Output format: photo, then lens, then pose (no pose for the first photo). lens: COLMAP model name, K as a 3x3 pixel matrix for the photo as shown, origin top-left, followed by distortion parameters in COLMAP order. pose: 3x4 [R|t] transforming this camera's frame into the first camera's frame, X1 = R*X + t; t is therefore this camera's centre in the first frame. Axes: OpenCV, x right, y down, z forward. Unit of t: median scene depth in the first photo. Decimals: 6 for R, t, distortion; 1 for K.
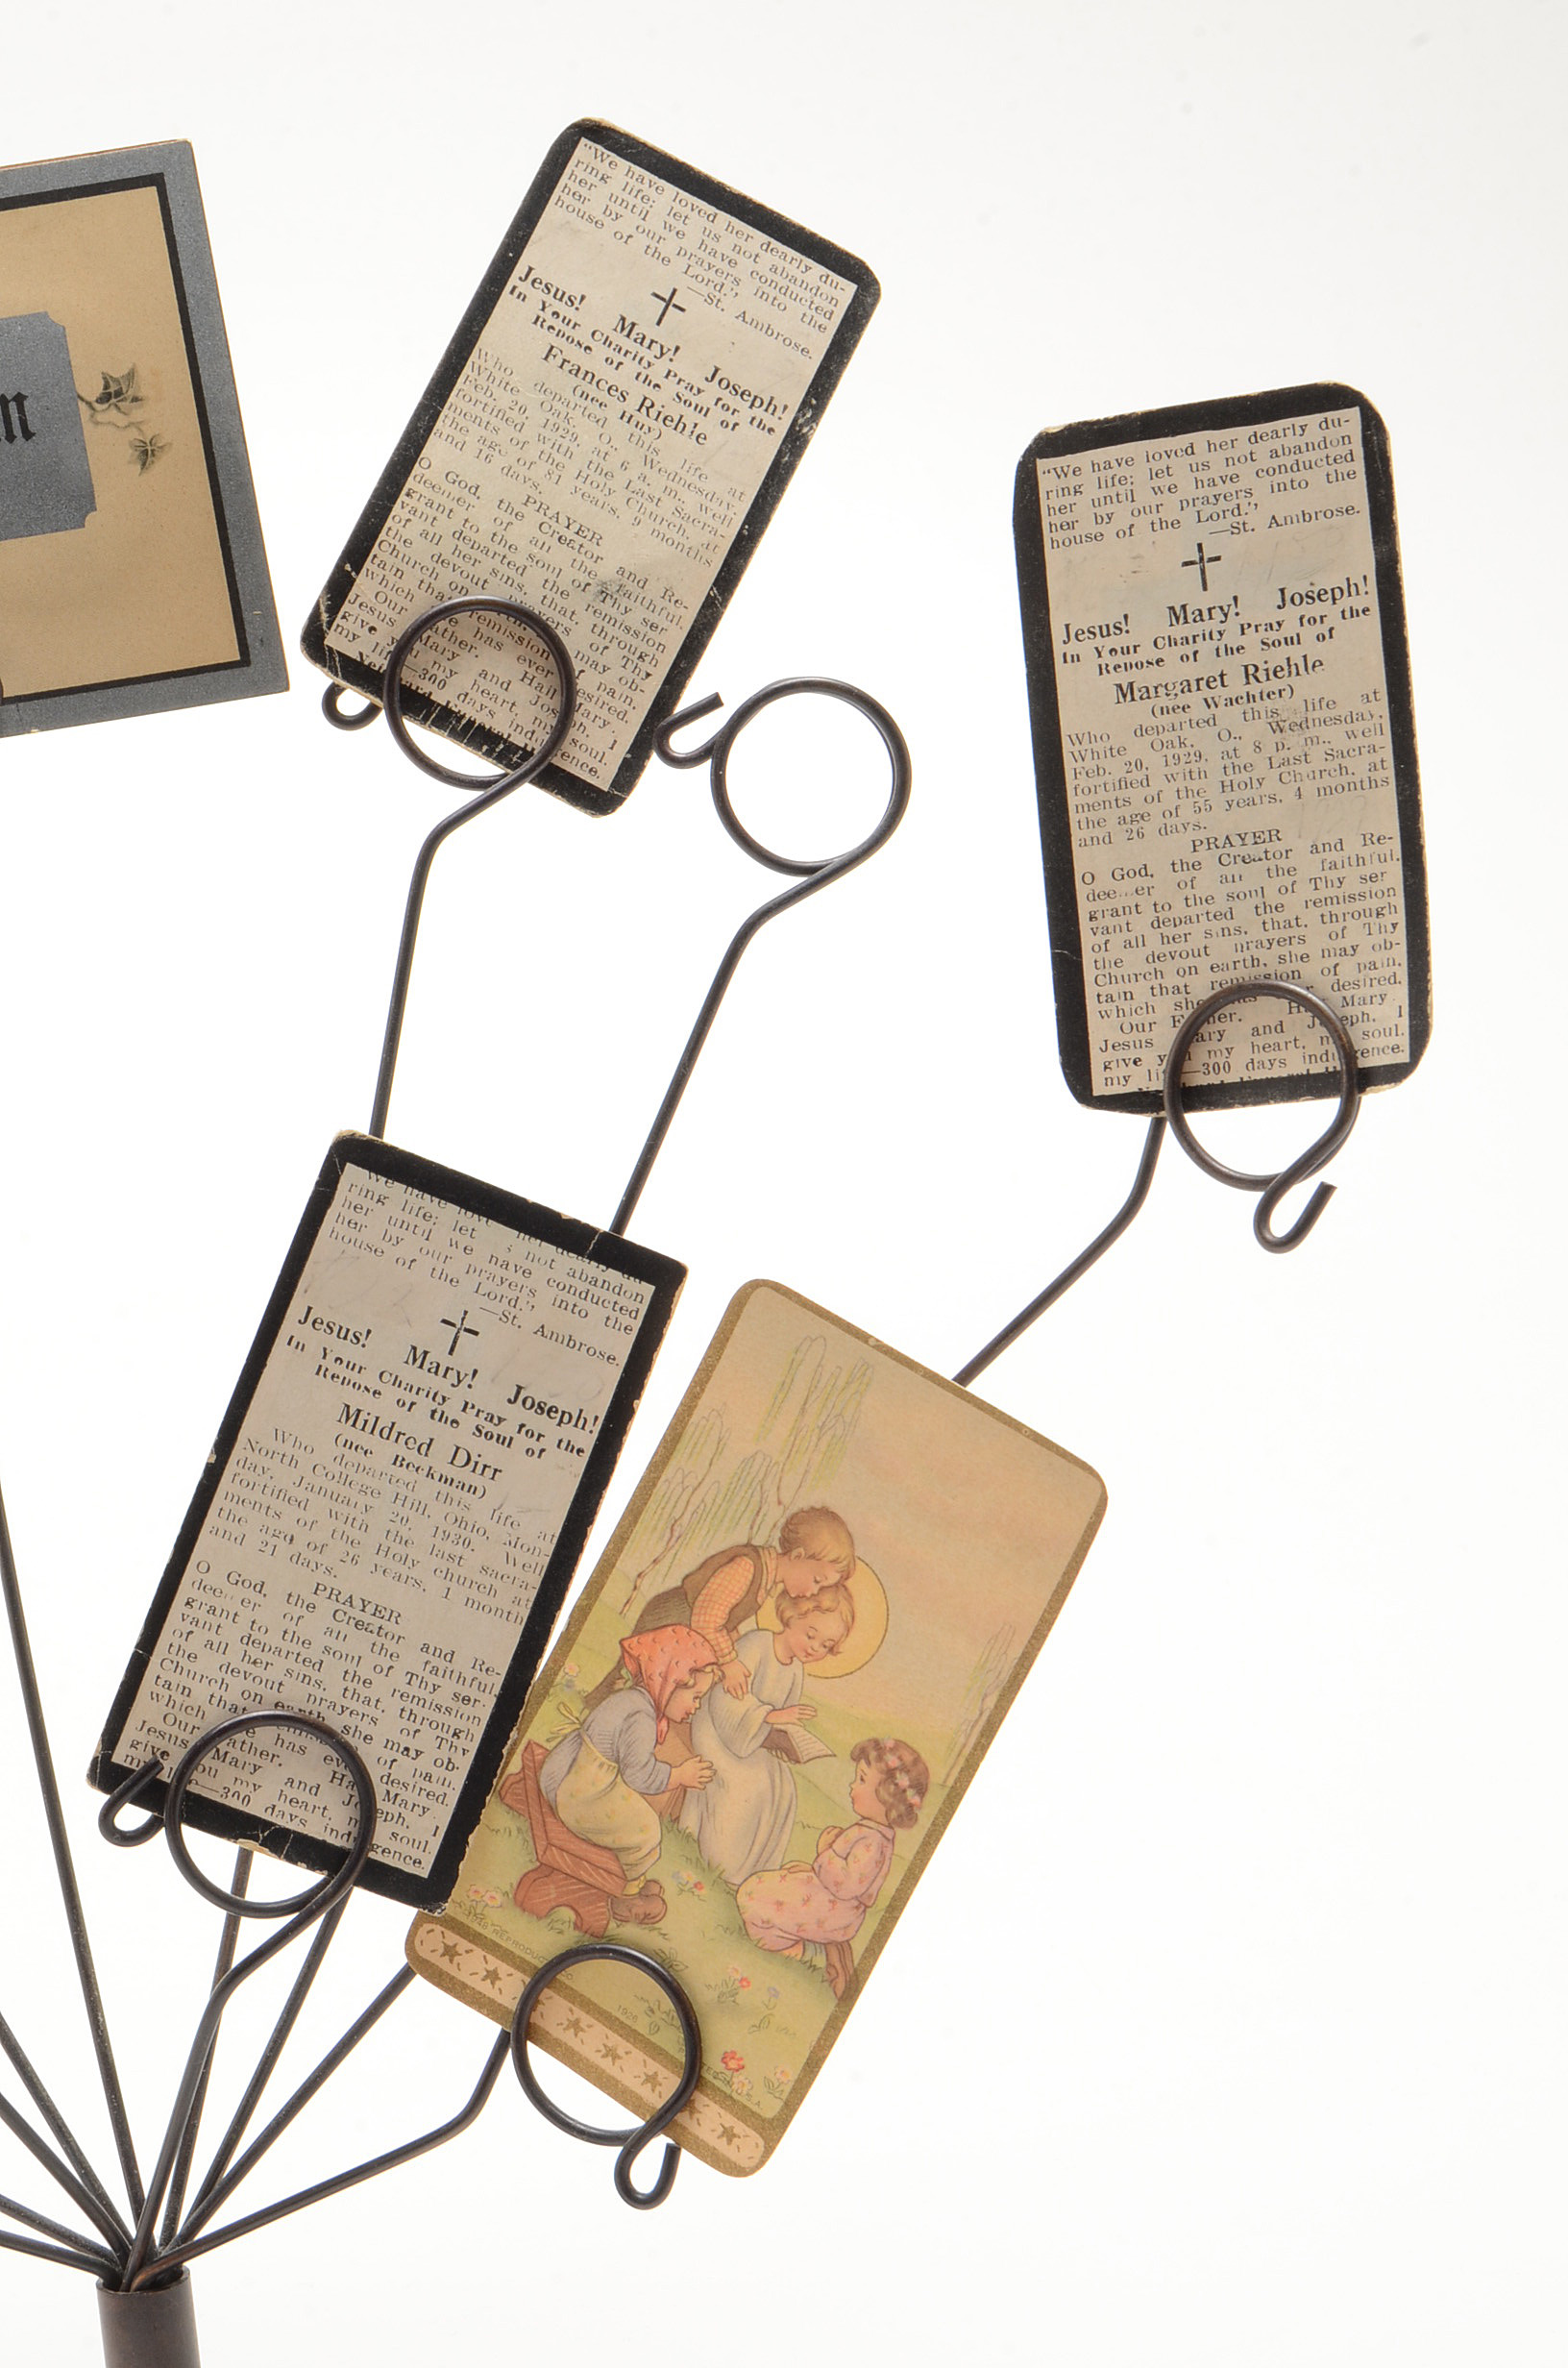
lens RADIAL K [[4482.8, 0, 799.1], [0, 4482.8, 1183.8], [0, 0, 1]] dist [-0.064065, 0.000000]
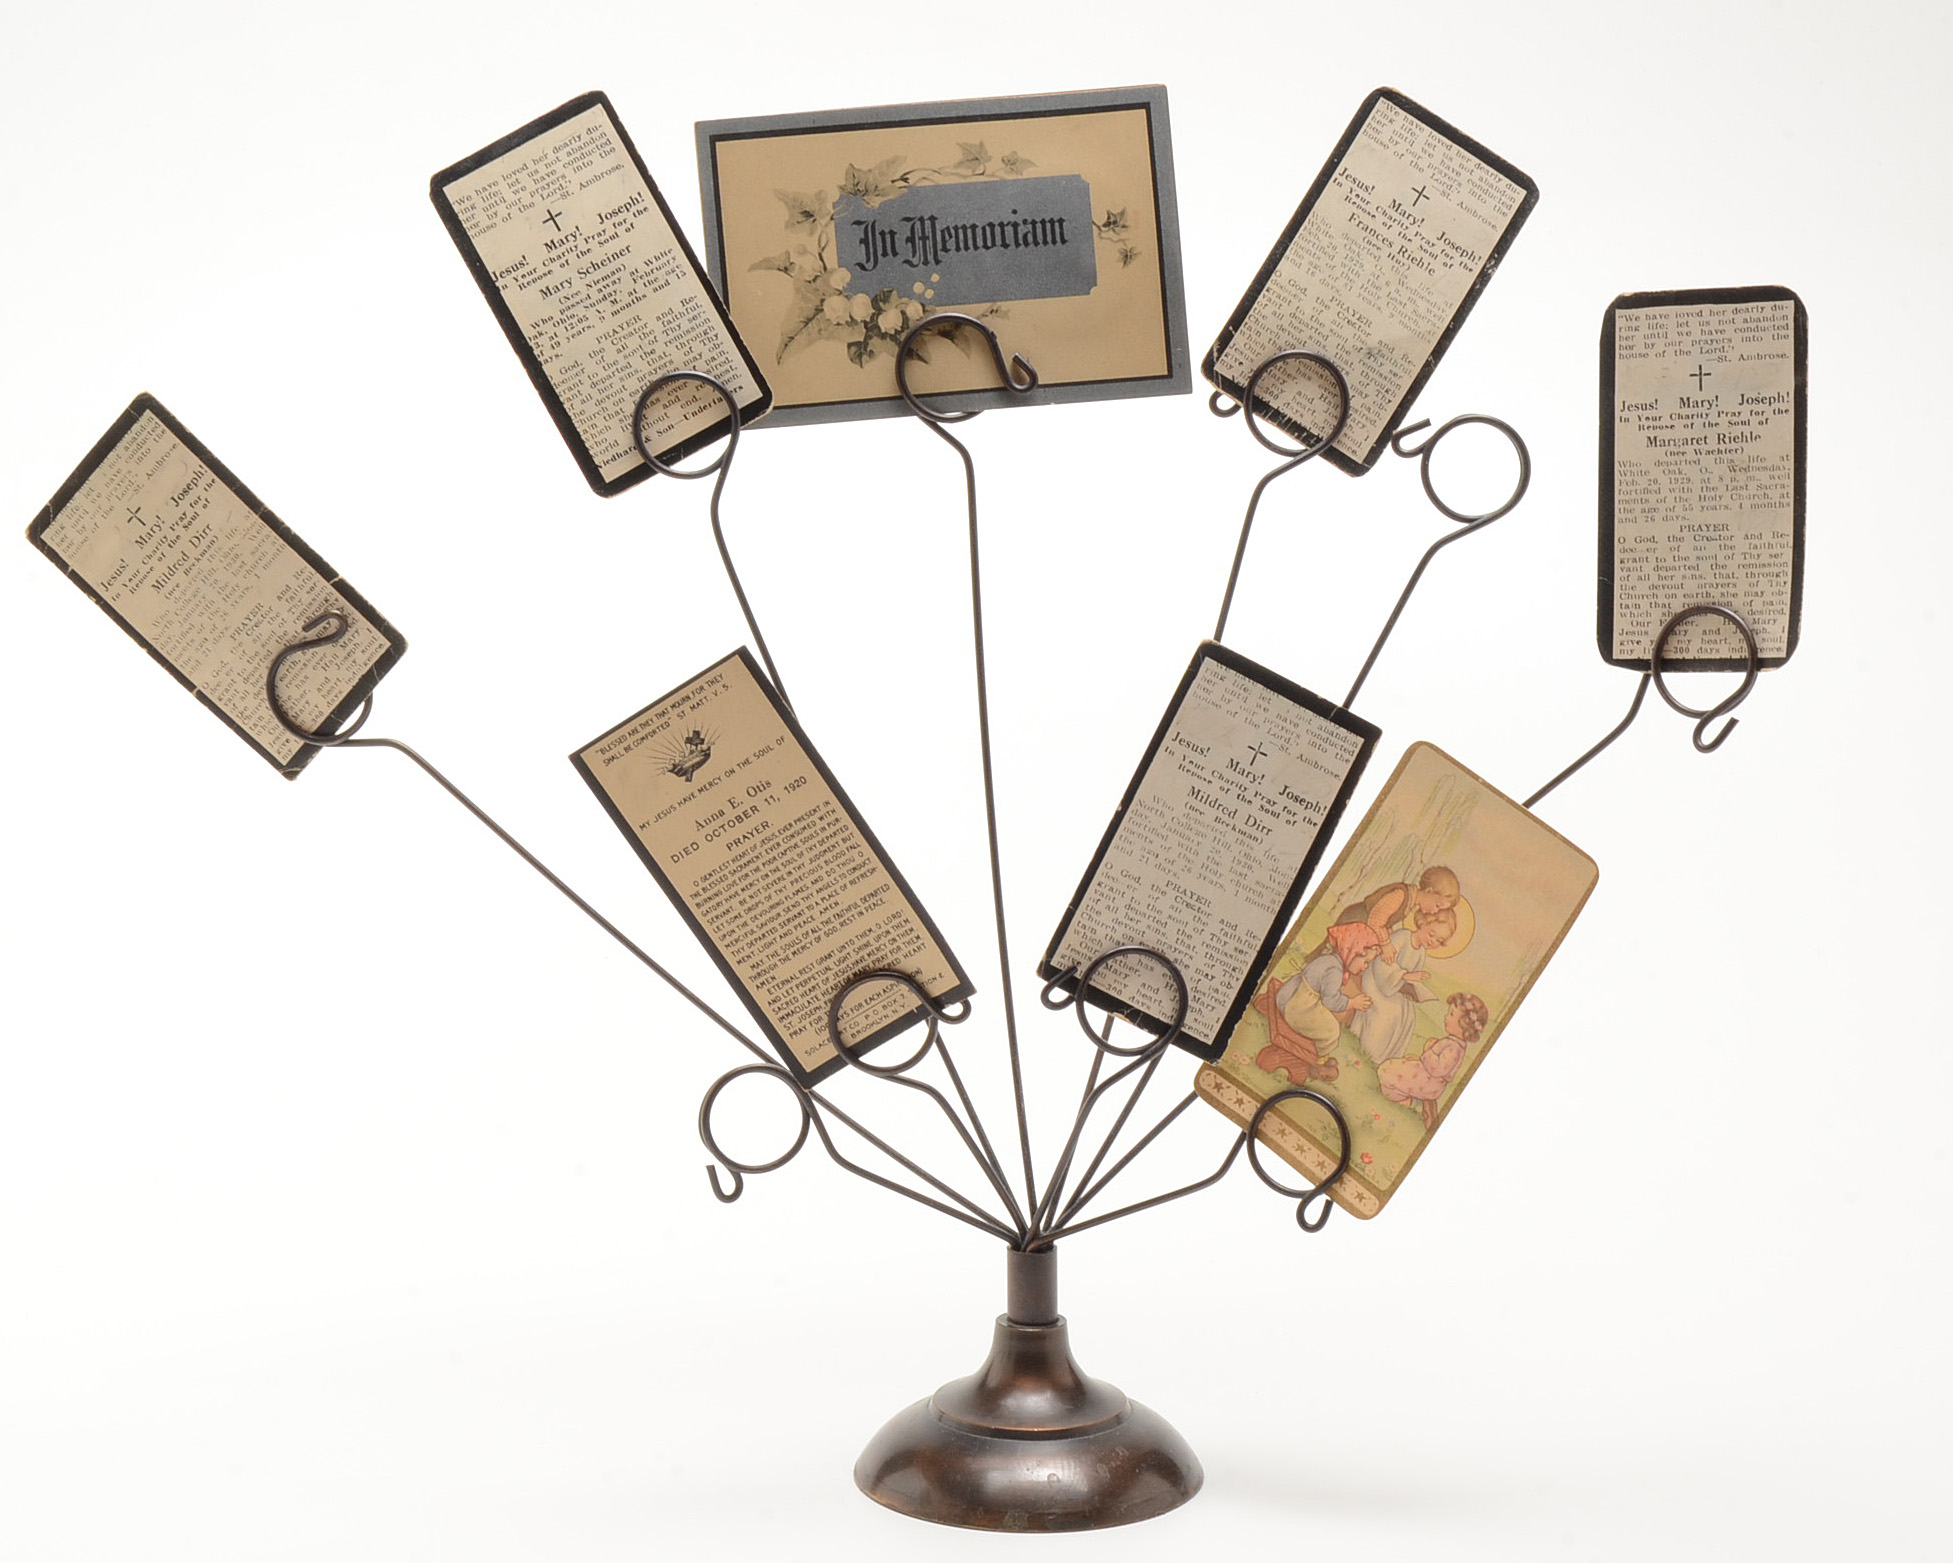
lens RADIAL K [[3516.8, 0, 1096.5], [0, 3516.8, 811.1], [0, 0, 1]] dist [-0.054481, 0.000000]
pose [[0.991972, 0.096747, -0.081438, -0.021037], [-0.093027, 0.994492, 0.048297, -0.007276], [0.085662, -0.040333, 0.995508, -0.453043]]
